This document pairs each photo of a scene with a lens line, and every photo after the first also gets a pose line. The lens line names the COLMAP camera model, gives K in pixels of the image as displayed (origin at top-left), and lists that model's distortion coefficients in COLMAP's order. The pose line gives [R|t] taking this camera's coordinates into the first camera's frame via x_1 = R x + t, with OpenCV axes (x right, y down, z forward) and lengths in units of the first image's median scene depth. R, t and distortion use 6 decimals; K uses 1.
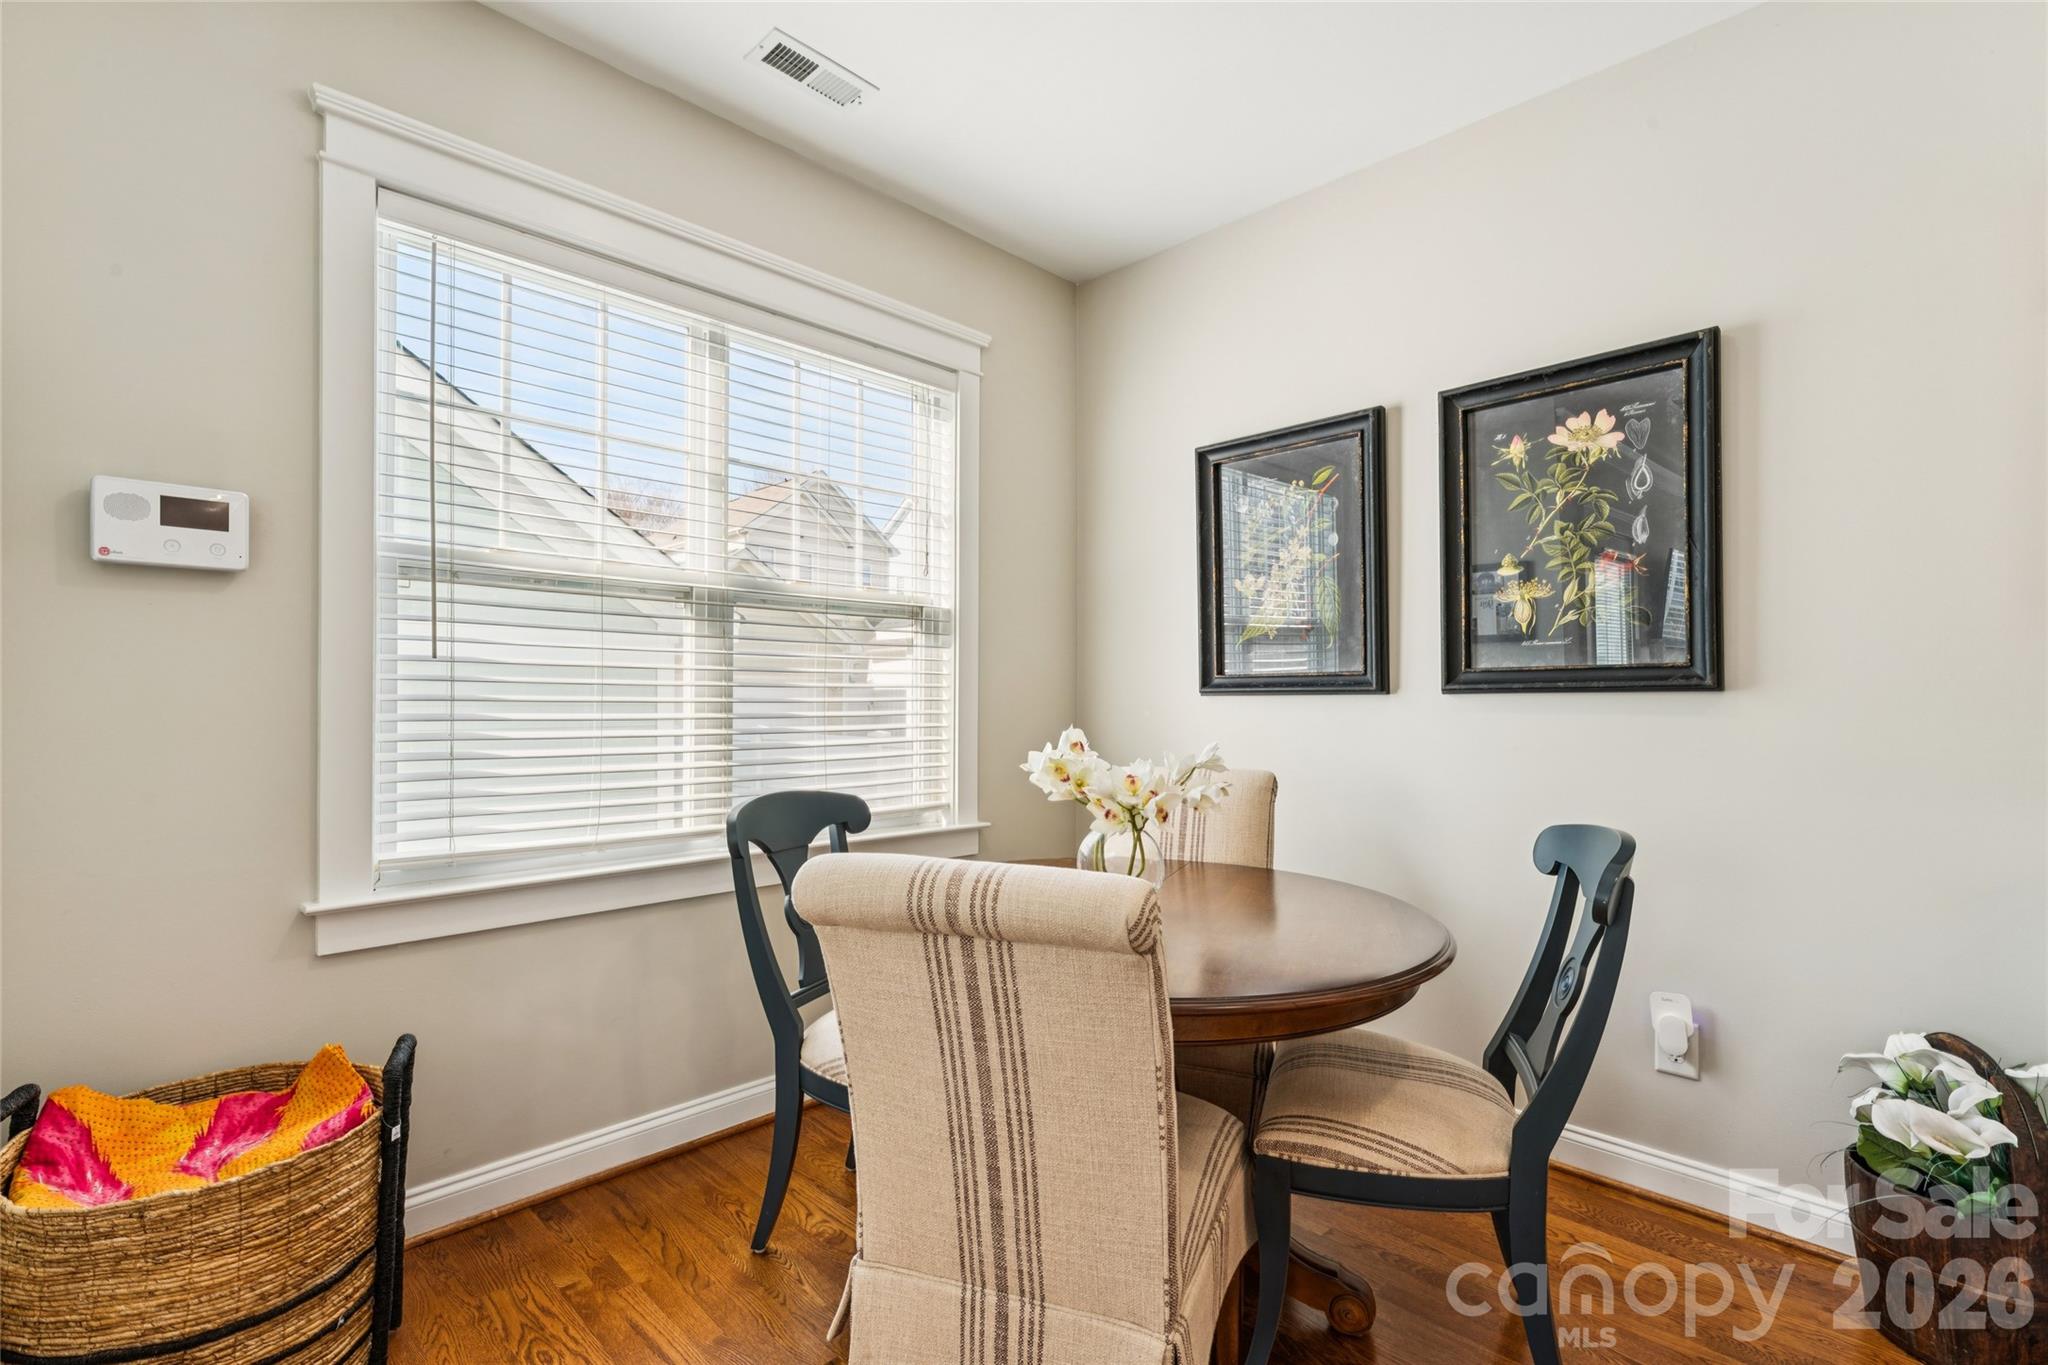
lens RADIAL K [[932.9, 0, 1022.1], [0, 932.9, 694.8], [0, 0, 1]] dist [-0.000136, -0.000048]
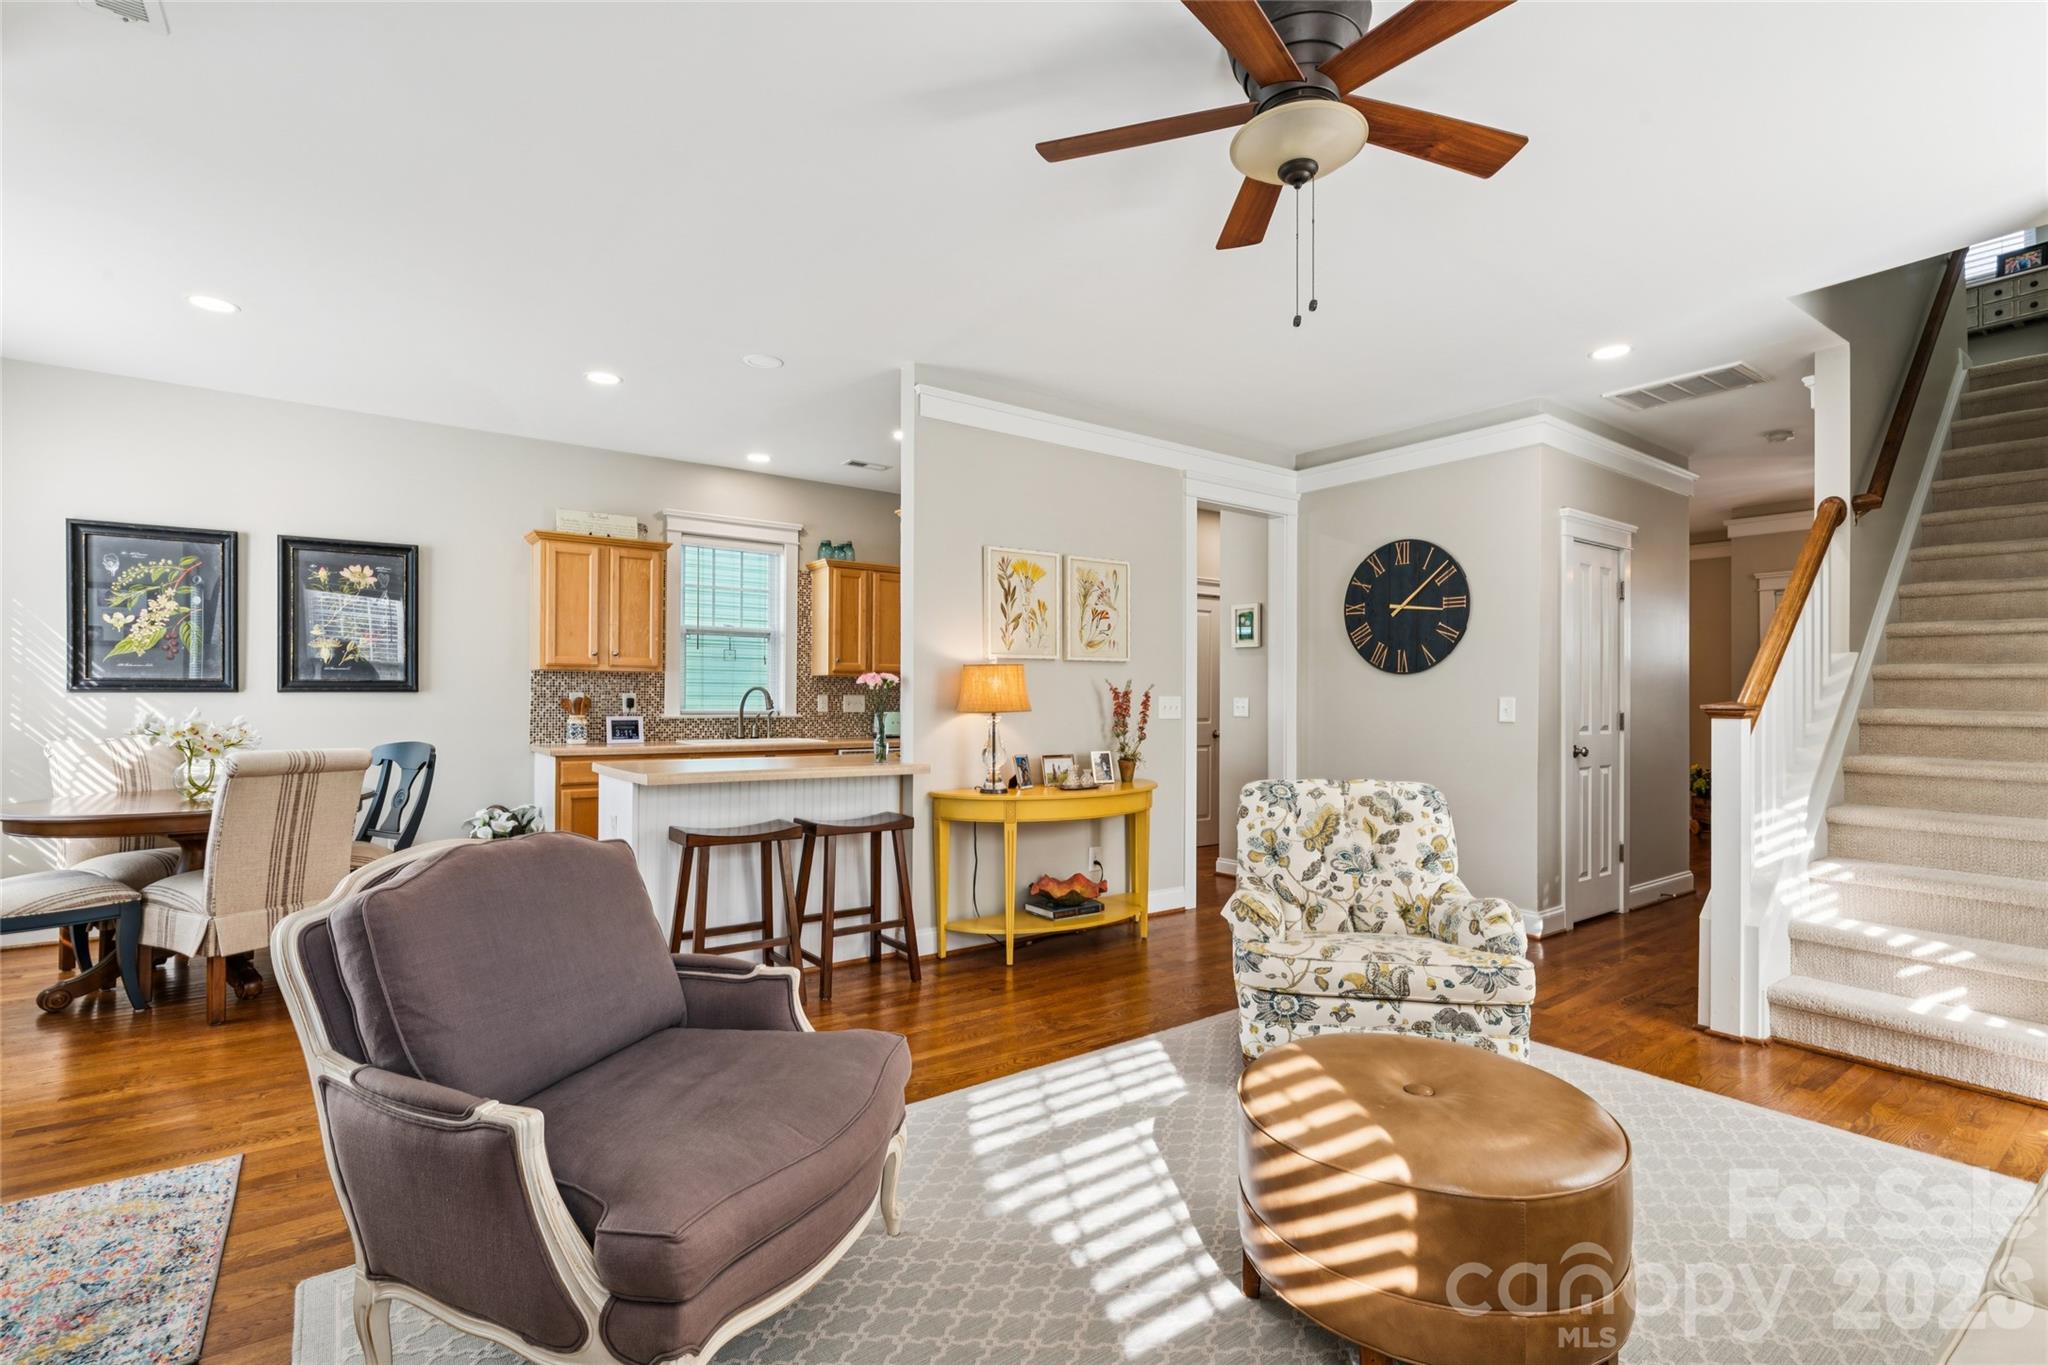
lens RADIAL K [[932.9, 0, 1022.1], [0, 932.9, 694.8], [0, 0, 1]] dist [-0.000136, -0.000048]
pose [[0.150425, 0.000343, 0.988621, -1.314686], [-0.008254, 0.999966, 0.000909, -0.010995], [-0.988587, -0.008297, 0.150422, -0.867208]]
